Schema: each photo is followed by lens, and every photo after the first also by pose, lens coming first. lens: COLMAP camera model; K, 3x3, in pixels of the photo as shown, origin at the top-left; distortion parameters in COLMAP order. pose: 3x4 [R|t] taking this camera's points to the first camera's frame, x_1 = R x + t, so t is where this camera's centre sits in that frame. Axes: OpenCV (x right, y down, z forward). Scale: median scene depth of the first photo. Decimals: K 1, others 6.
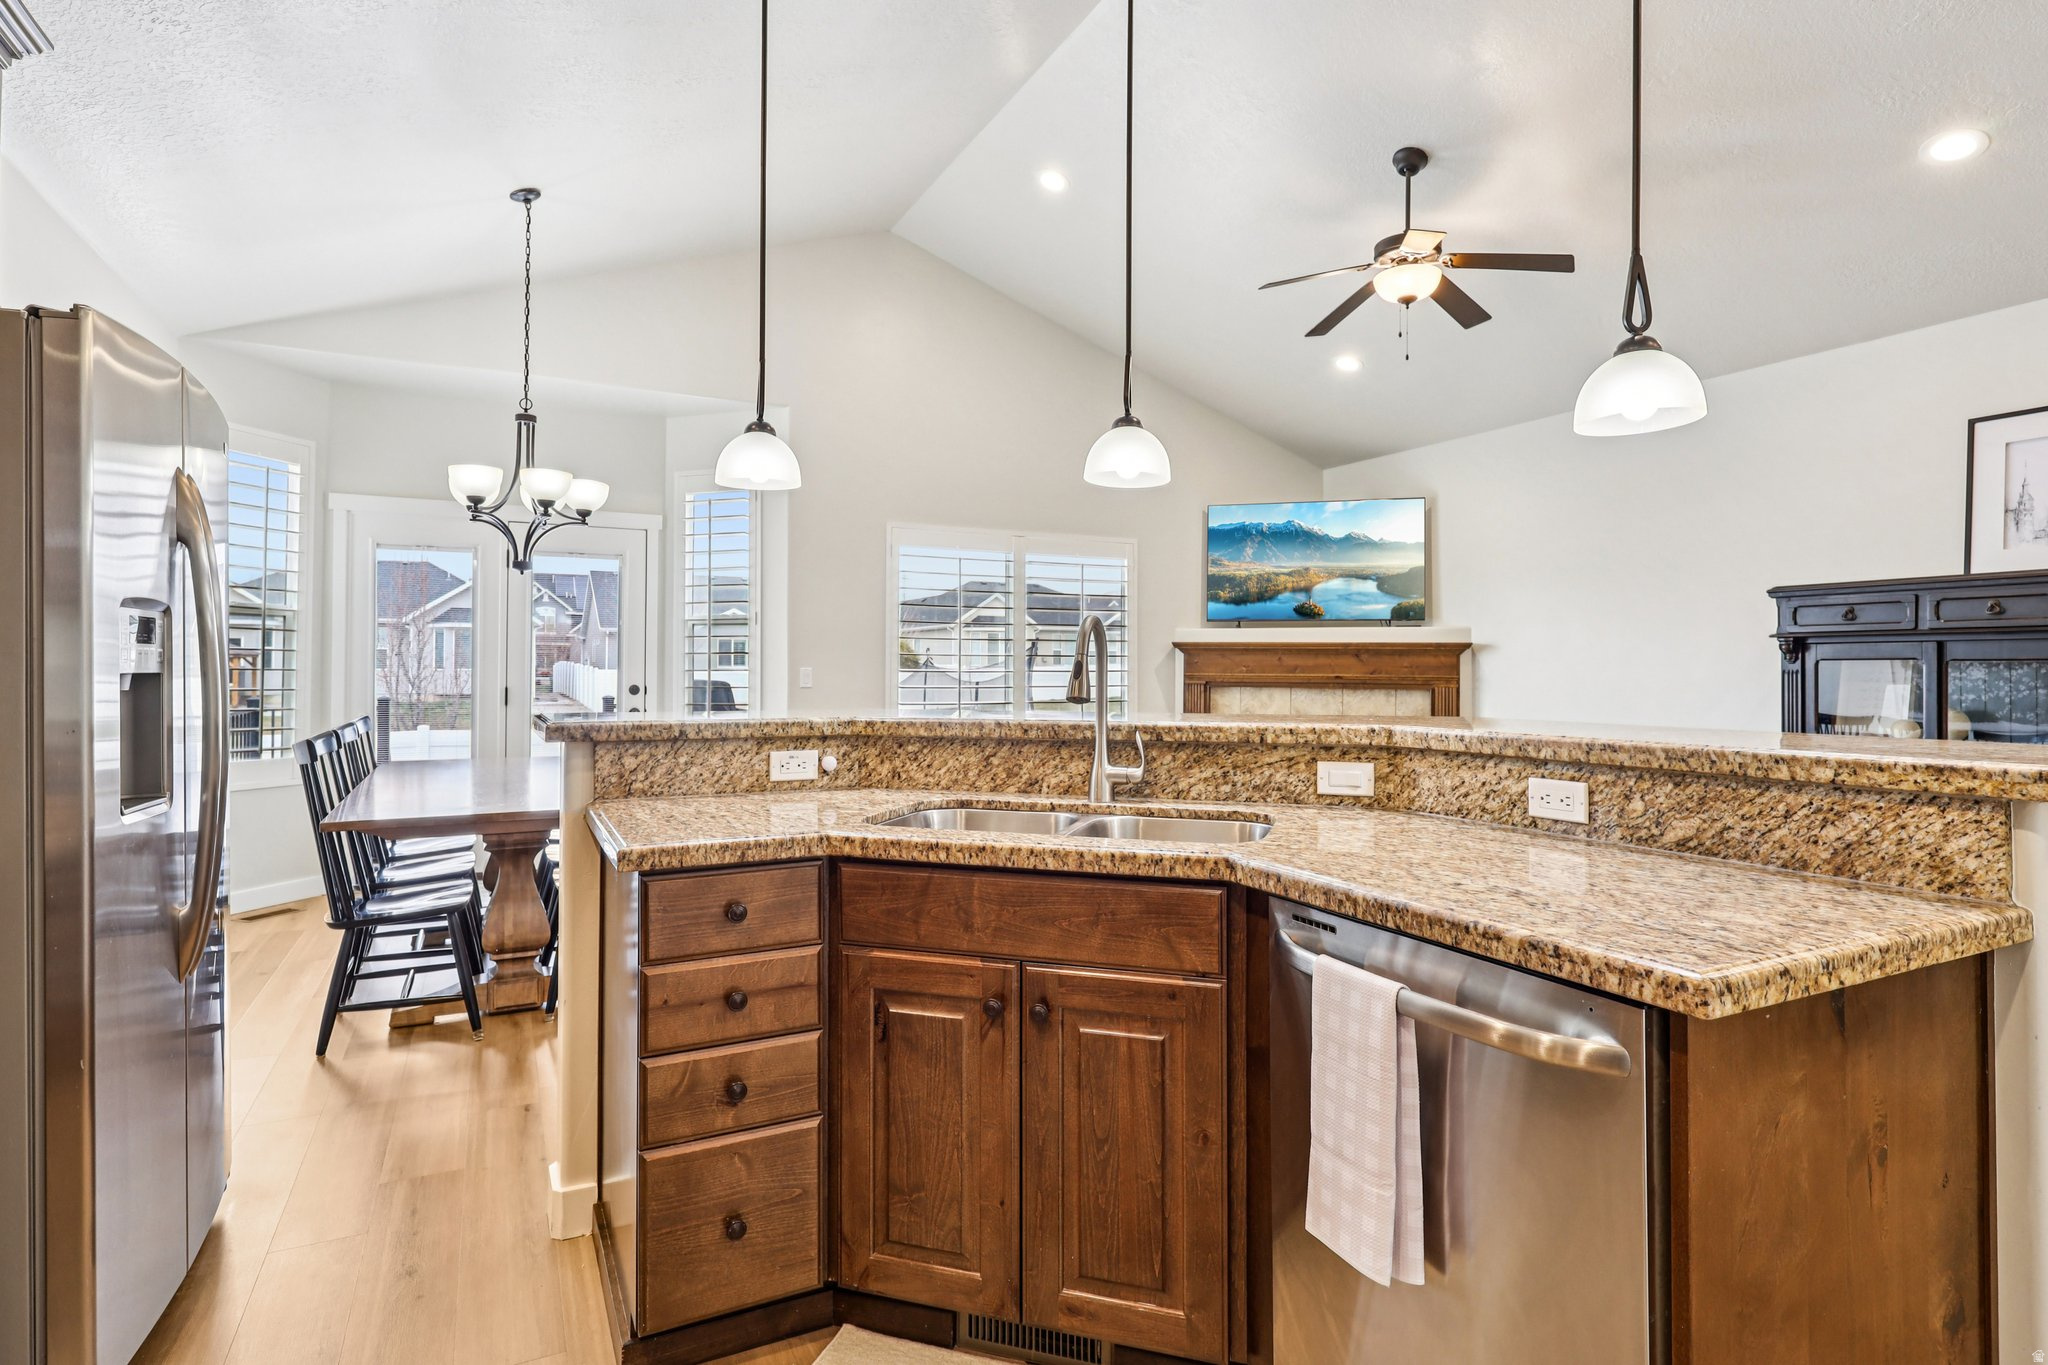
lens RADIAL K [[1059.9, 0, 1019.4], [0, 1059.9, 660.4], [0, 0, 1]] dist [-0.000469, 0.001660]
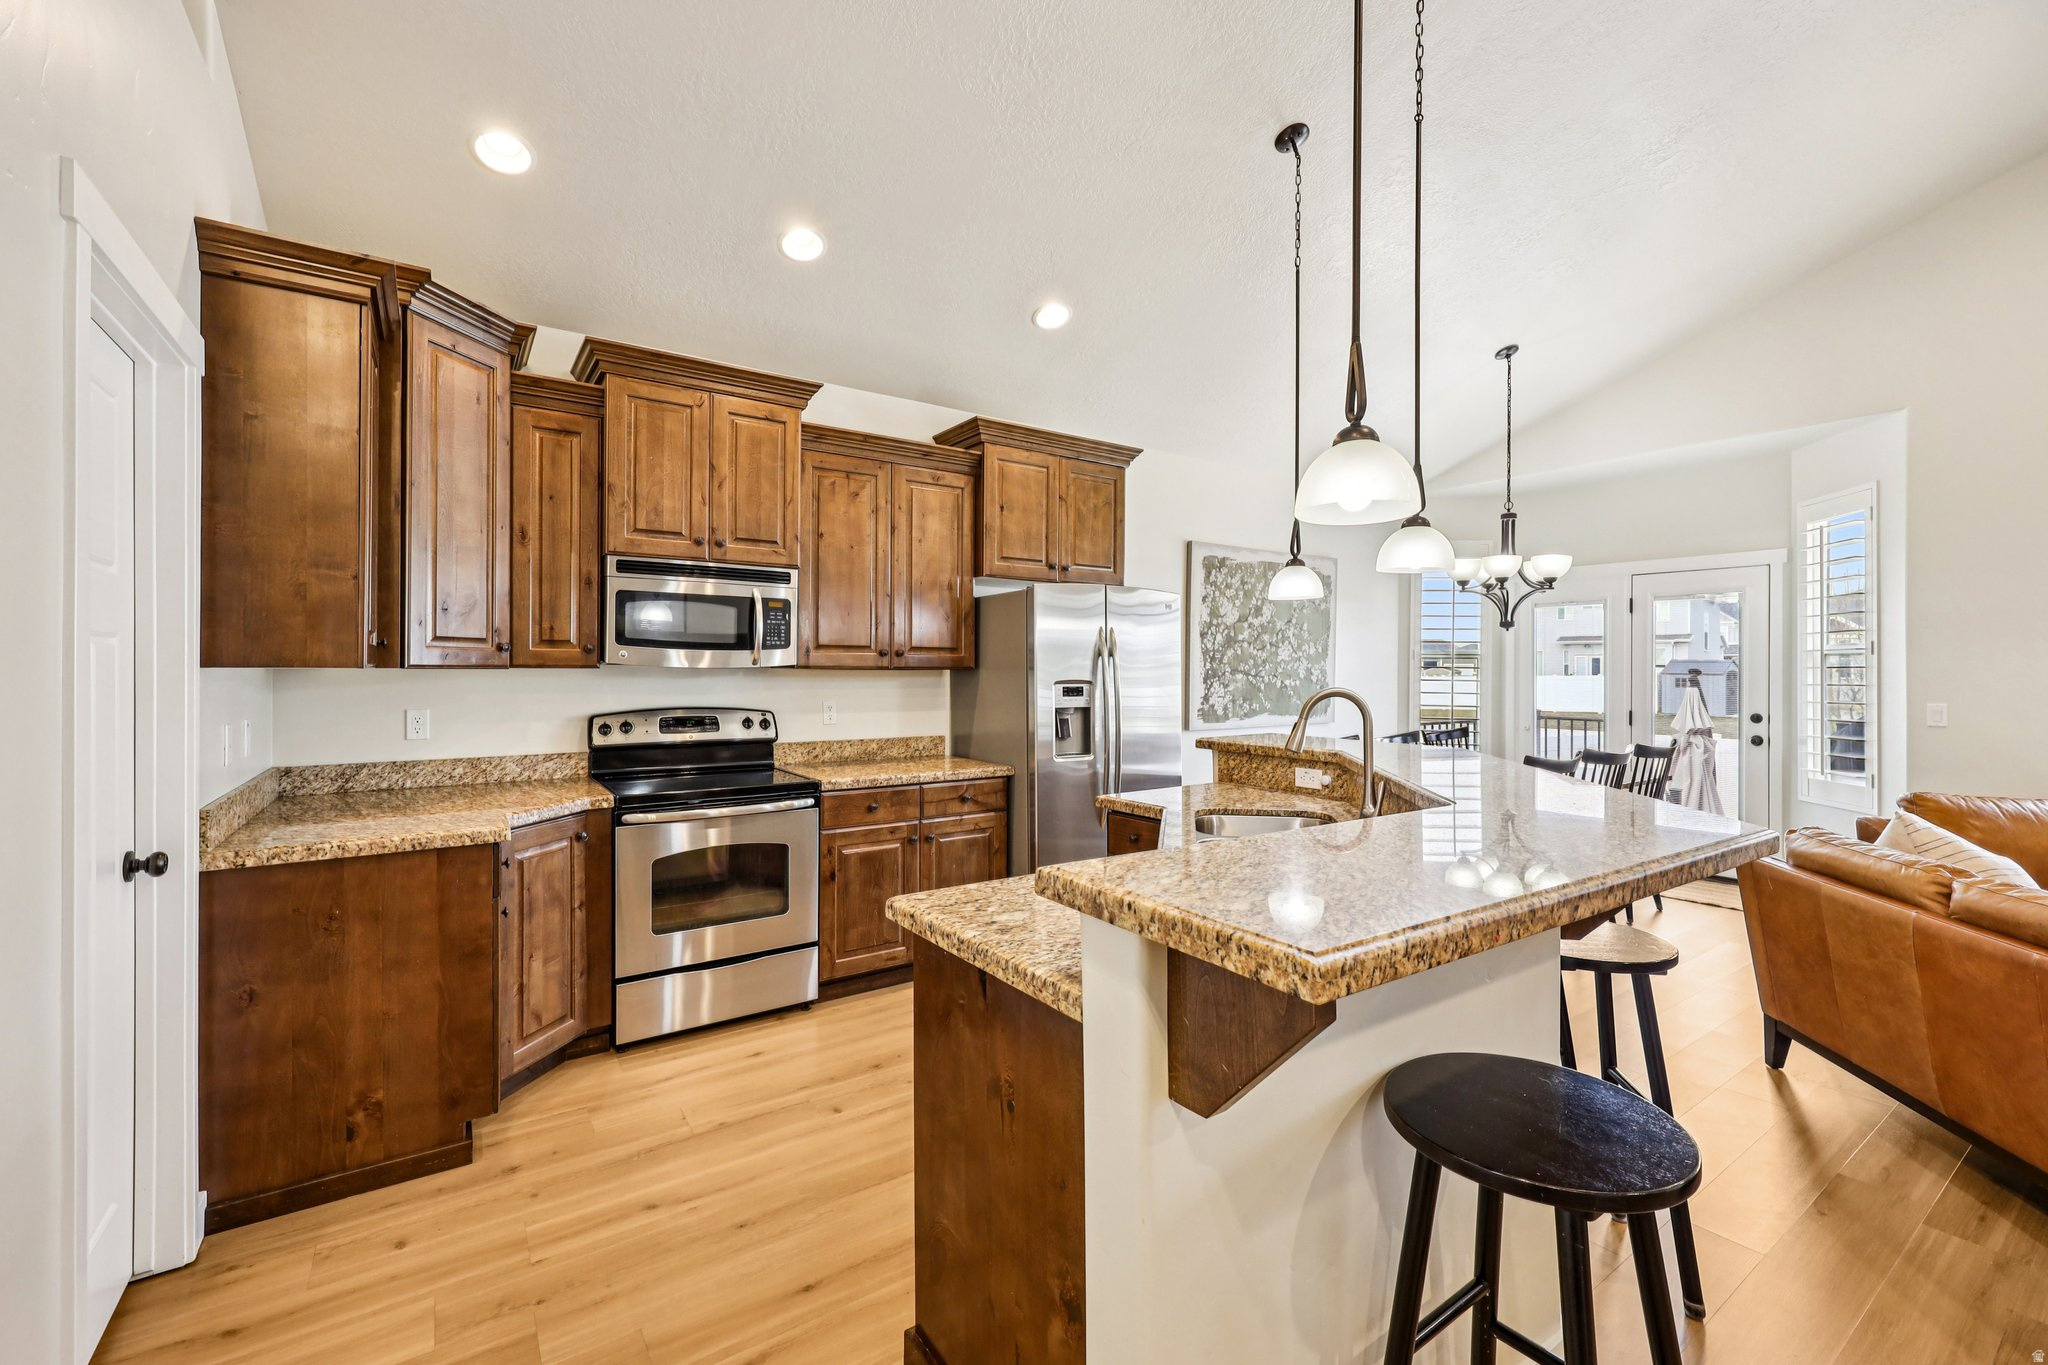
lens RADIAL K [[844.1, 0, 1024.5], [0, 844.1, 672.3], [0, 0, 1]] dist [0.000365, 0.000275]
pose [[0.138474, -0.001087, -0.990365, 0.528339], [0.006400, 0.999979, -0.000202, -0.032075], [0.990345, -0.006310, 0.138478, 0.234678]]
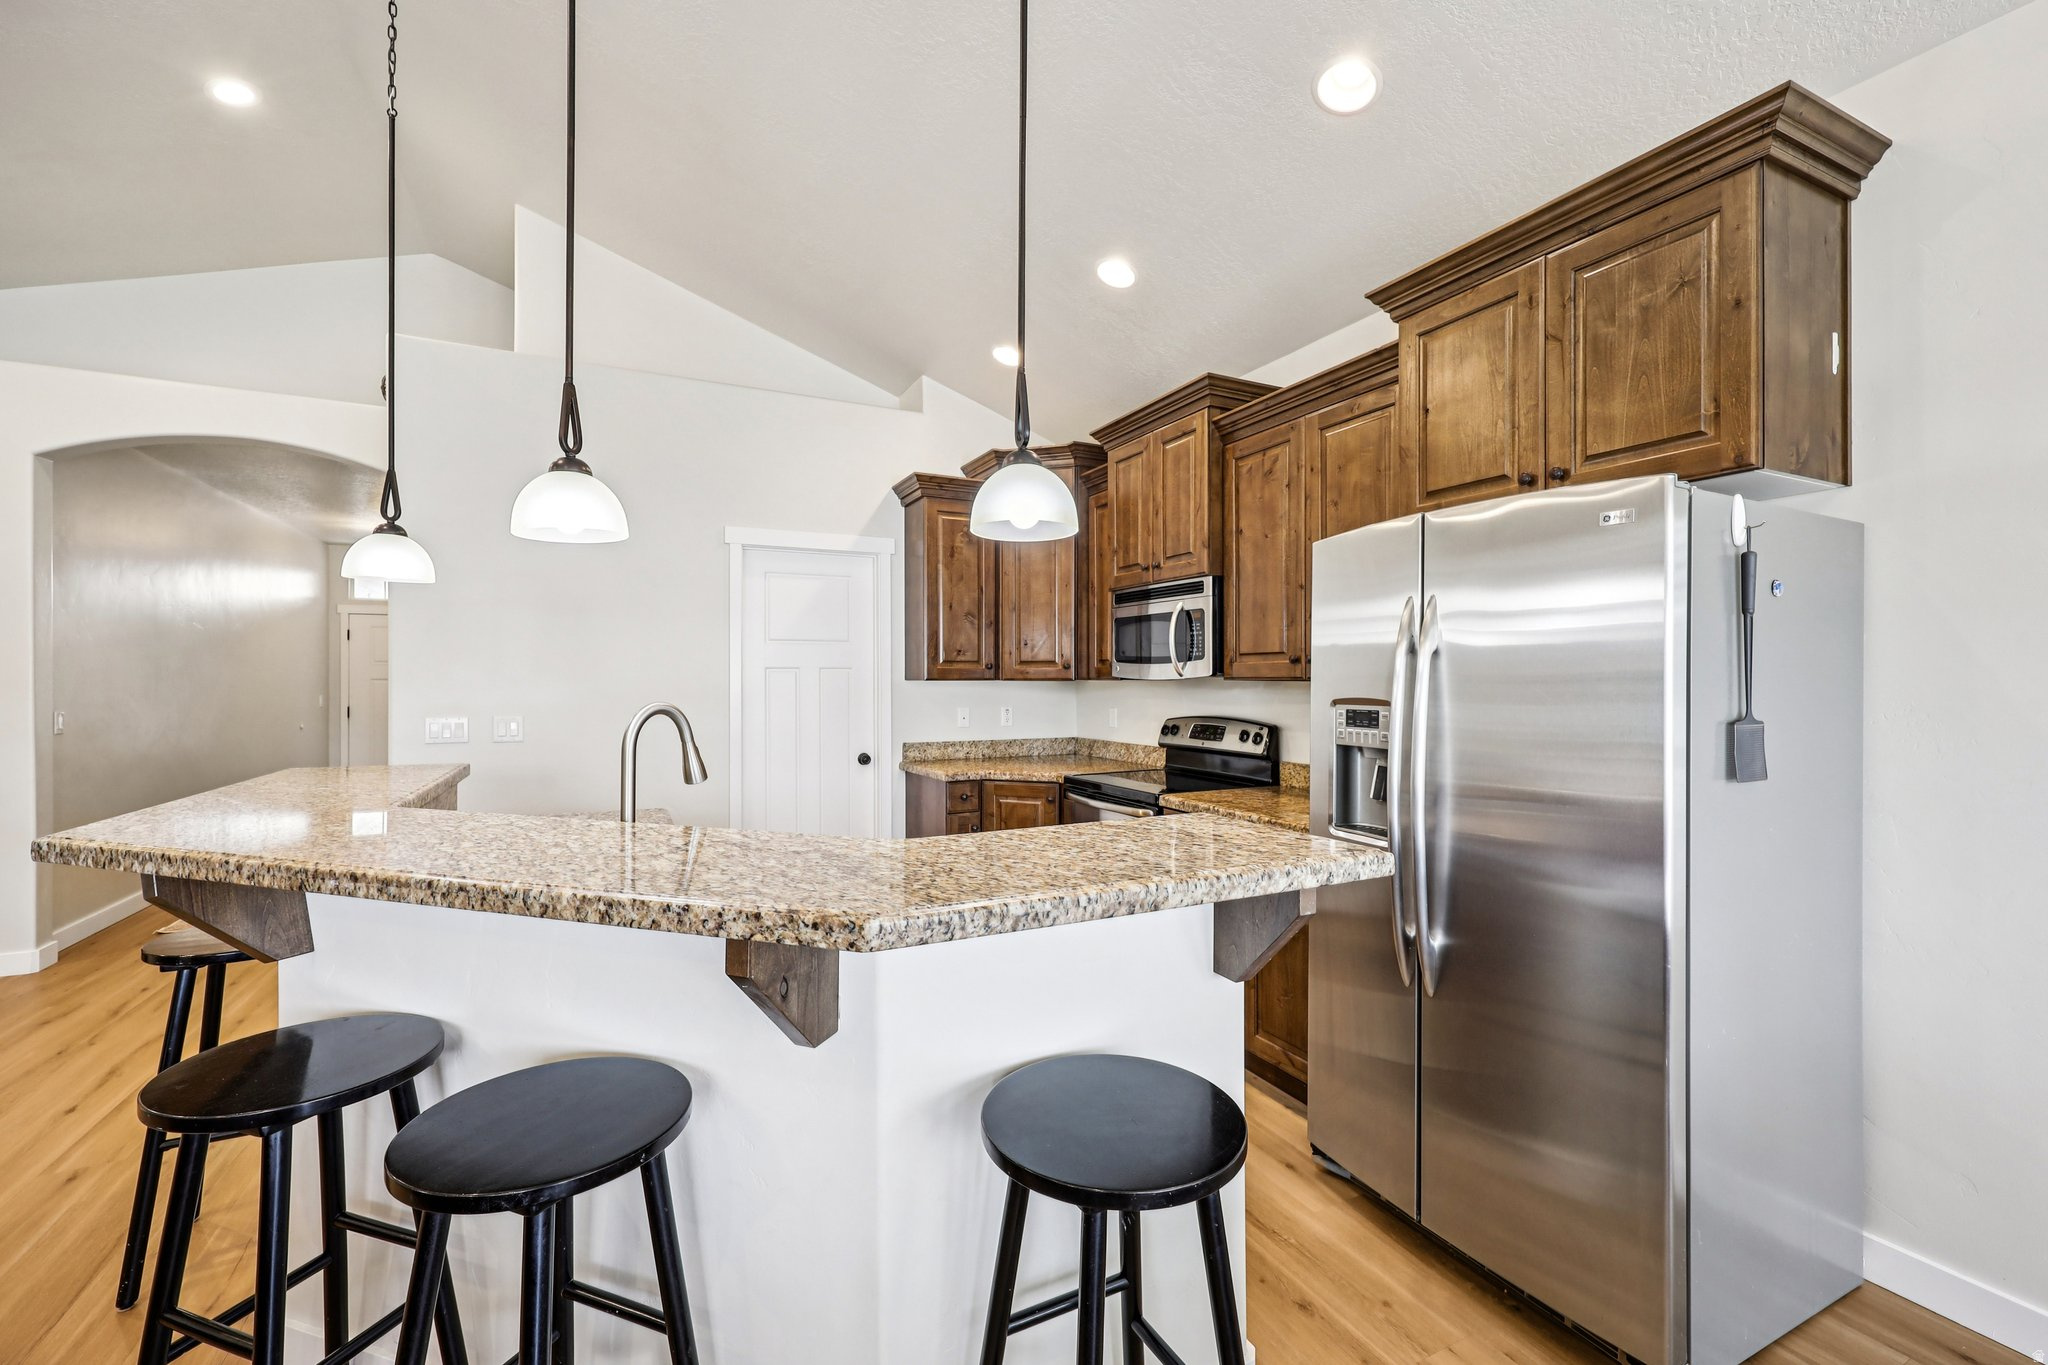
lens RADIAL K [[844.1, 0, 1022.6], [0, 844.1, 682.6], [0, 0, 1]] dist [0.000365, 0.000275]
pose [[-0.999988, -0.004773, 0.001030, -0.136669], [-0.004779, 0.999969, -0.006185, -0.029185], [-0.001000, -0.006190, -0.999980, 0.906526]]
